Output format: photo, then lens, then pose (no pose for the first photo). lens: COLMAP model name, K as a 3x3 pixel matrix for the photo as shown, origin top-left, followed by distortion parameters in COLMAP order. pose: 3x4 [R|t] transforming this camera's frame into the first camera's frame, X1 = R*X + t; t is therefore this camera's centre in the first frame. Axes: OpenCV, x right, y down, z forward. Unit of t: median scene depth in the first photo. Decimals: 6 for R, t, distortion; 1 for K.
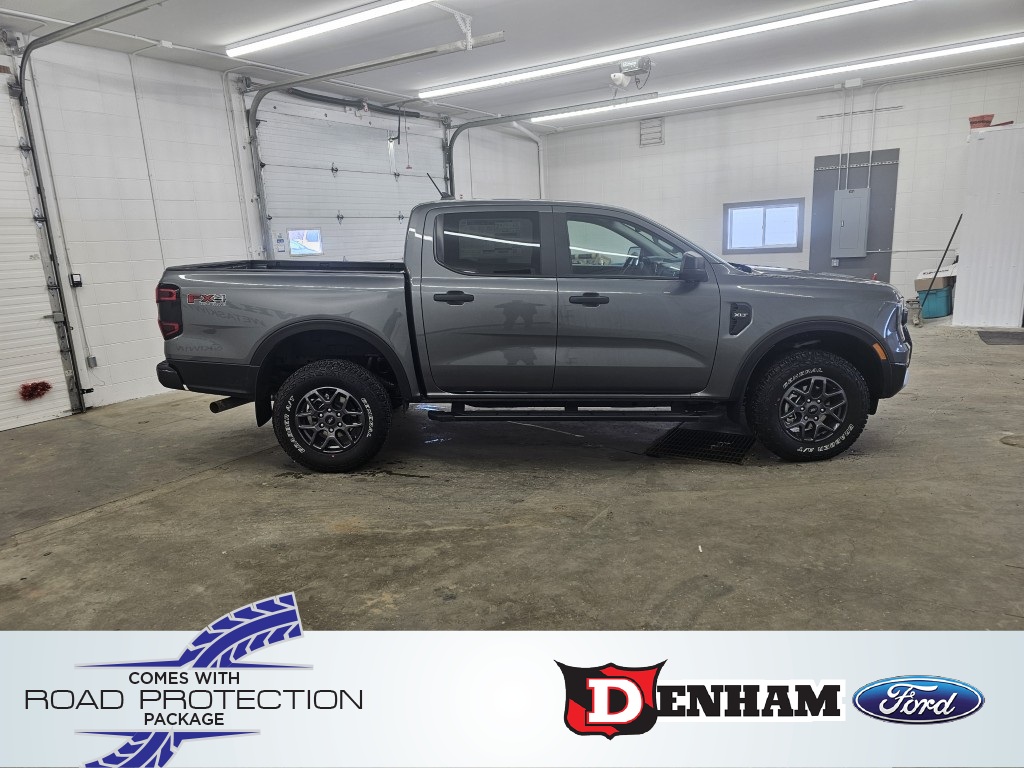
lens RADIAL K [[701.5, 0, 509.9], [0, 701.5, 387.1], [0, 0, 1]] dist [0.029028, -0.022535]
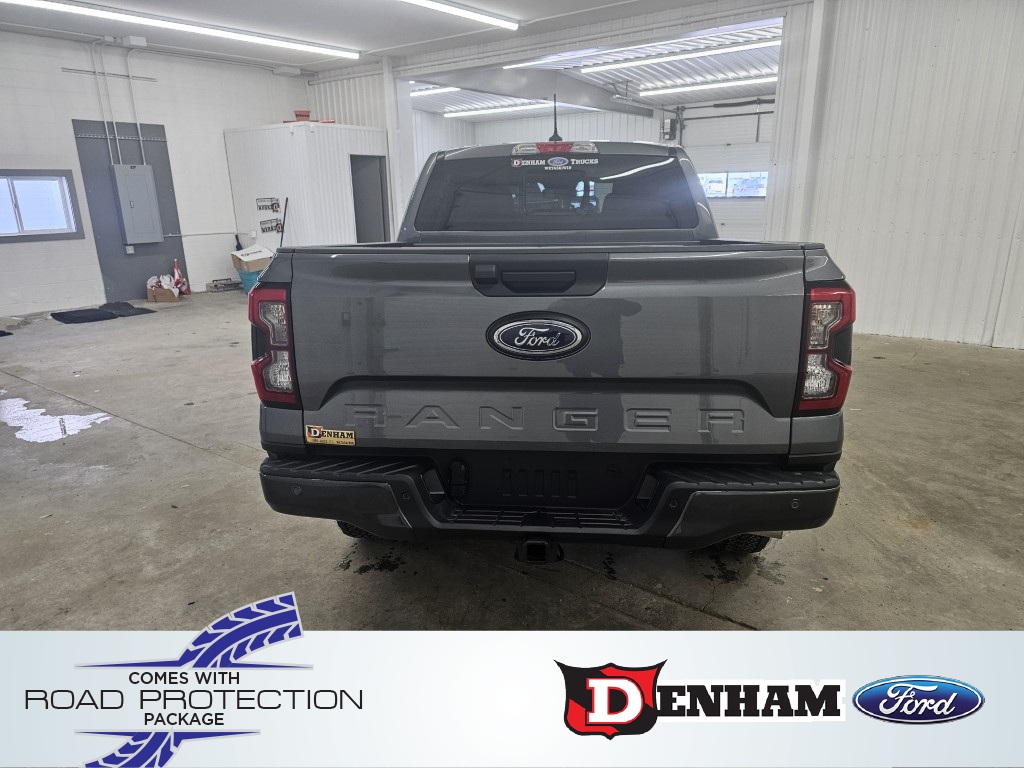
lens RADIAL K [[701.5, 0, 514.2], [0, 701.5, 386.2], [0, 0, 1]] dist [0.029028, -0.022535]
pose [[0.071417, -0.221268, 0.972594, -0.385978], [0.223987, 0.953738, 0.200531, -0.086942], [-0.971972, 0.203528, 0.117674, 0.484849]]
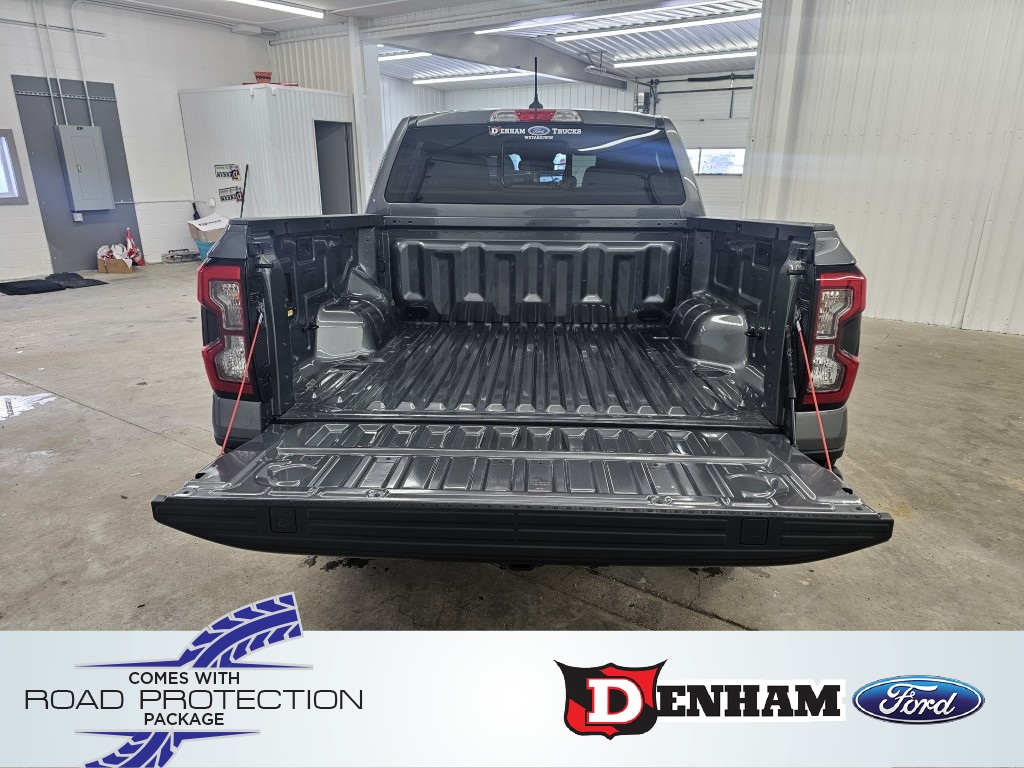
lens RADIAL K [[701.5, 0, 520.6], [0, 701.5, 388.7], [0, 0, 1]] dist [0.029028, -0.022535]
pose [[0.020849, -0.258587, 0.965763, -0.370314], [0.207357, 0.946087, 0.248842, -0.087851], [-0.978043, 0.195070, 0.073345, 0.489105]]
